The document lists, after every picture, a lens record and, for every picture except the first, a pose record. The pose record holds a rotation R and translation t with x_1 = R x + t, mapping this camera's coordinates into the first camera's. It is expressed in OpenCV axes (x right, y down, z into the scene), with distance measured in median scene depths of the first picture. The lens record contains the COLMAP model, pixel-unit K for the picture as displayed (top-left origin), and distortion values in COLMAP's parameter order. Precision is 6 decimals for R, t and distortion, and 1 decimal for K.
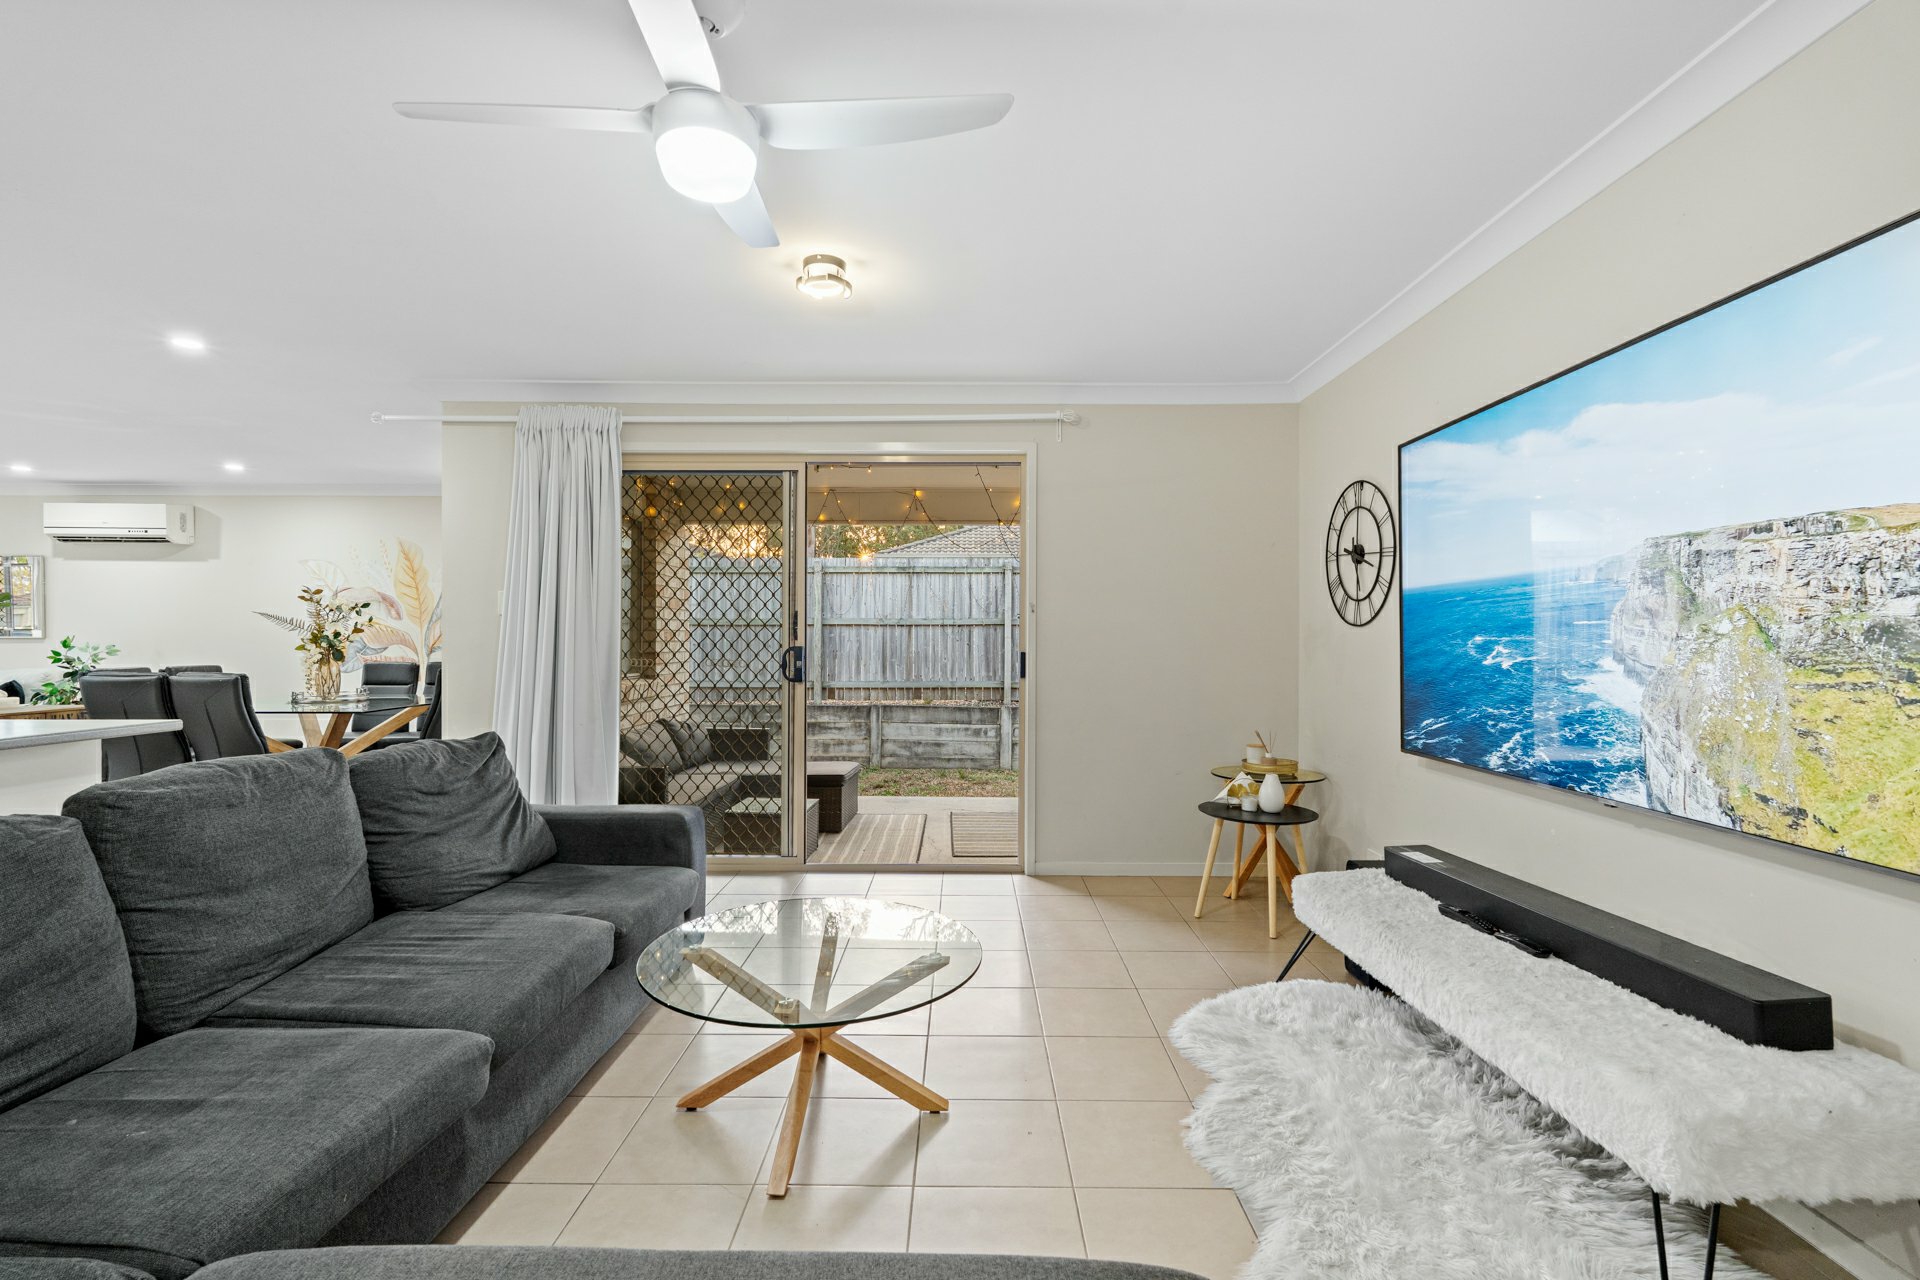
lens RADIAL K [[850.5, 0, 959.6], [0, 850.5, 639.1], [0, 0, 1]] dist [0.003080, 0.000624]
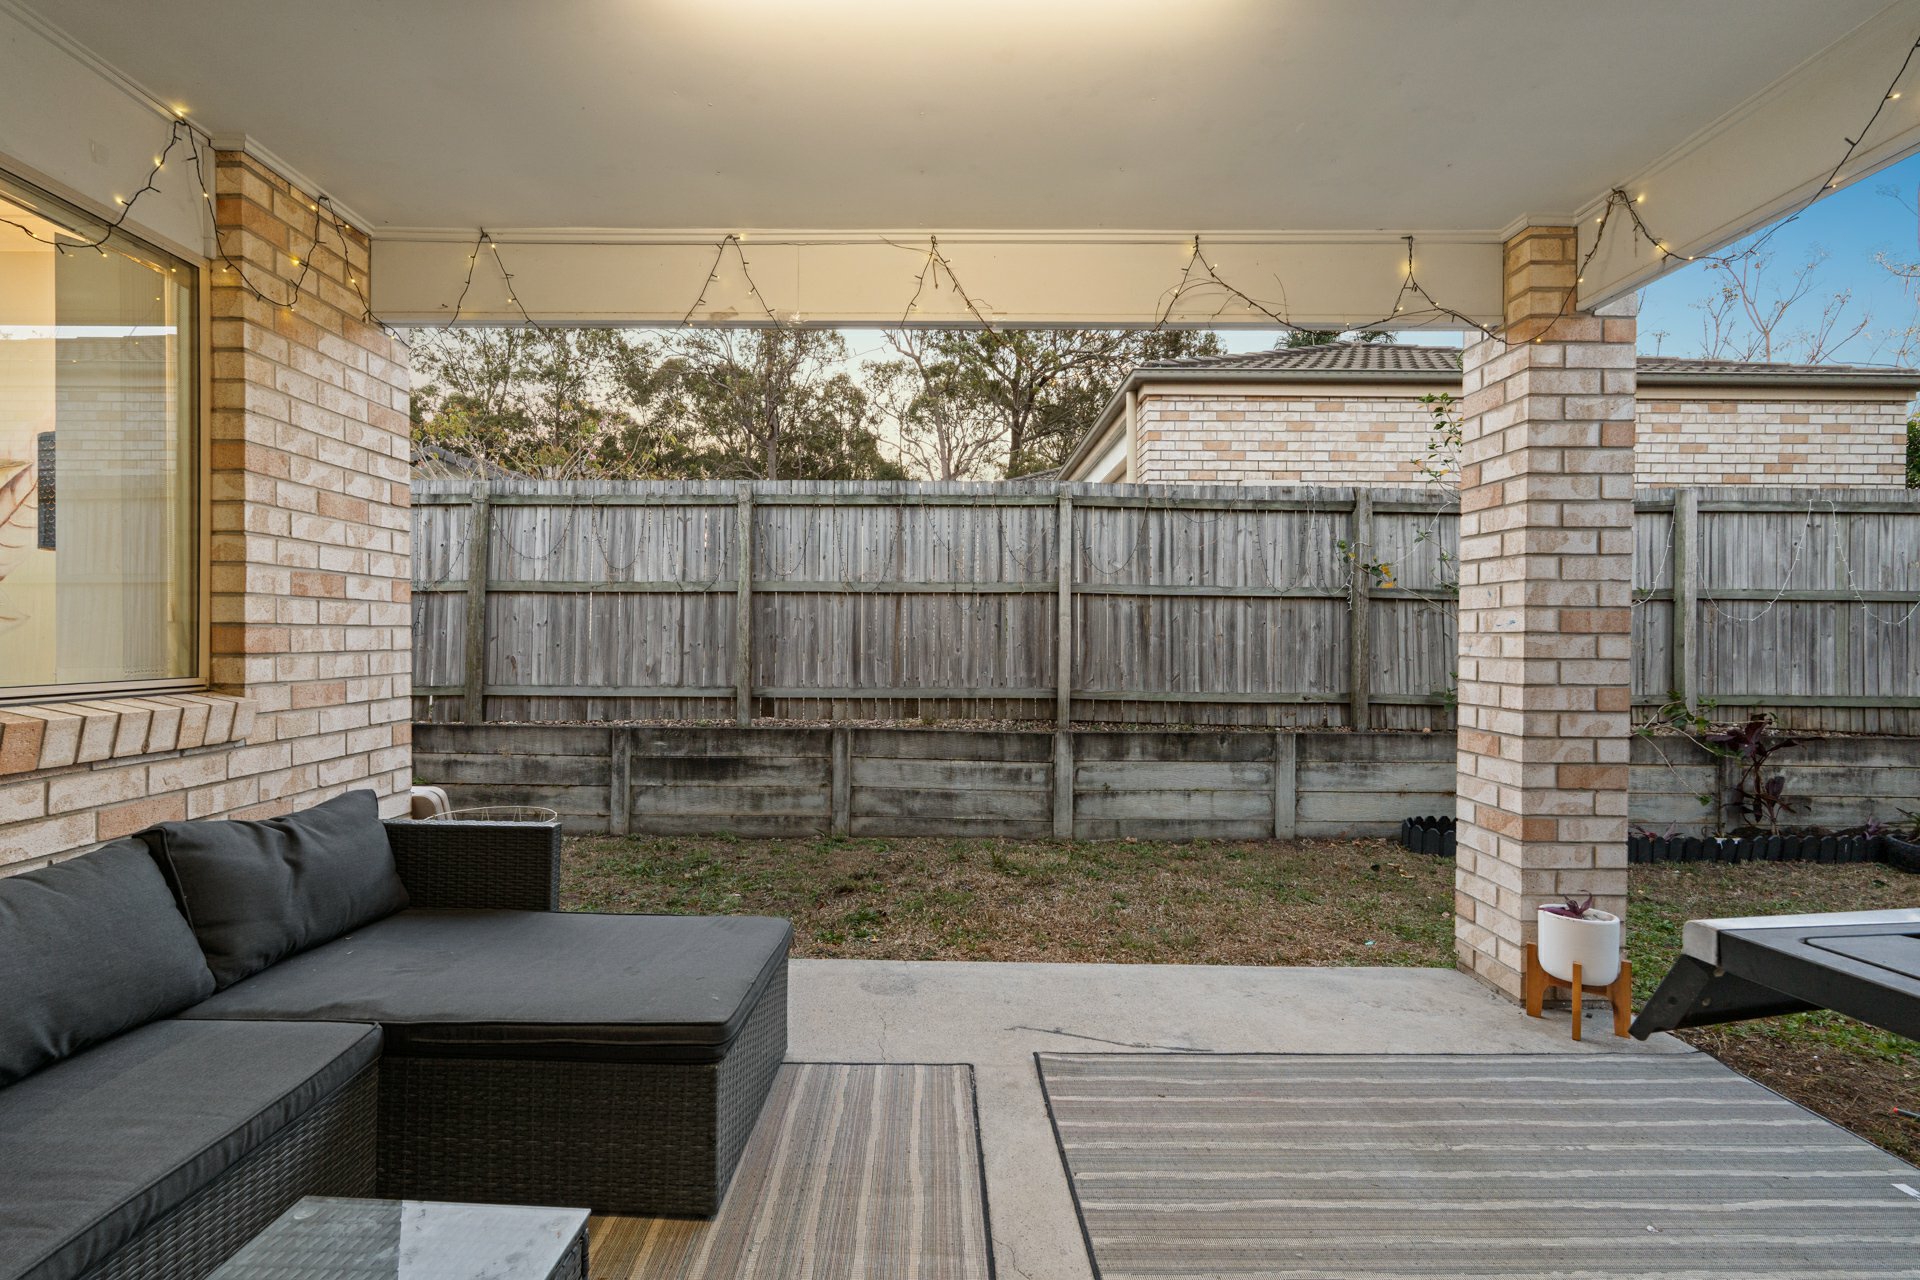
lens RADIAL K [[850.5, 0, 940.4], [0, 850.5, 640.1], [0, 0, 1]] dist [0.003080, 0.000624]
pose [[0.999990, 0.002549, 0.003683, -0.048286], [-0.002577, 0.999968, 0.007555, 0.017961], [-0.003664, -0.007564, 0.999965, 0.614657]]
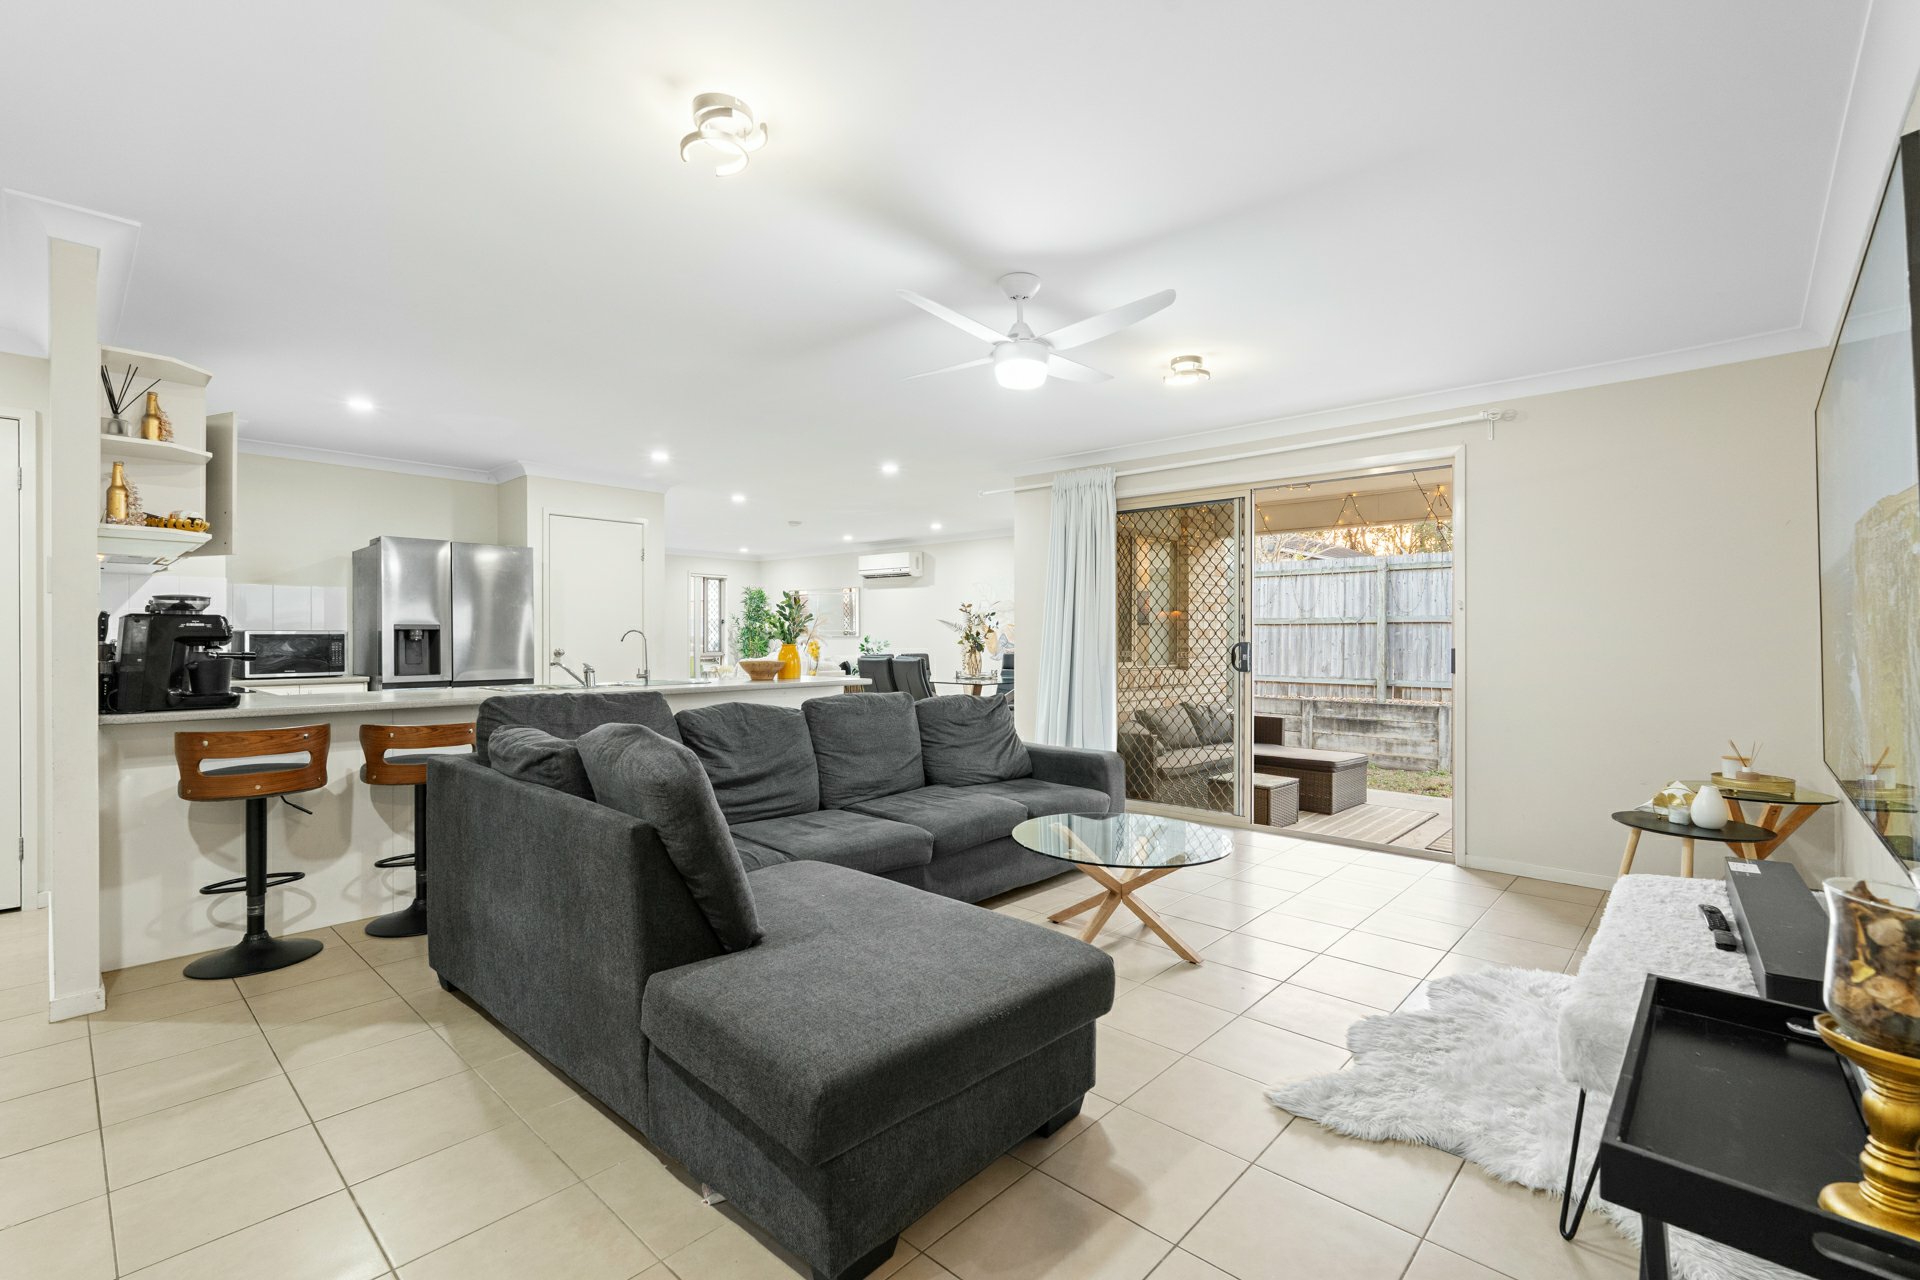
lens RADIAL K [[850.5, 0, 955.8], [0, 850.5, 636.1], [0, 0, 1]] dist [0.003080, 0.000624]
pose [[0.735653, -0.000824, -0.677358, 0.215418], [-0.000915, 0.999997, -0.002210, 0.001856], [0.677358, 0.002246, 0.735650, -0.110591]]
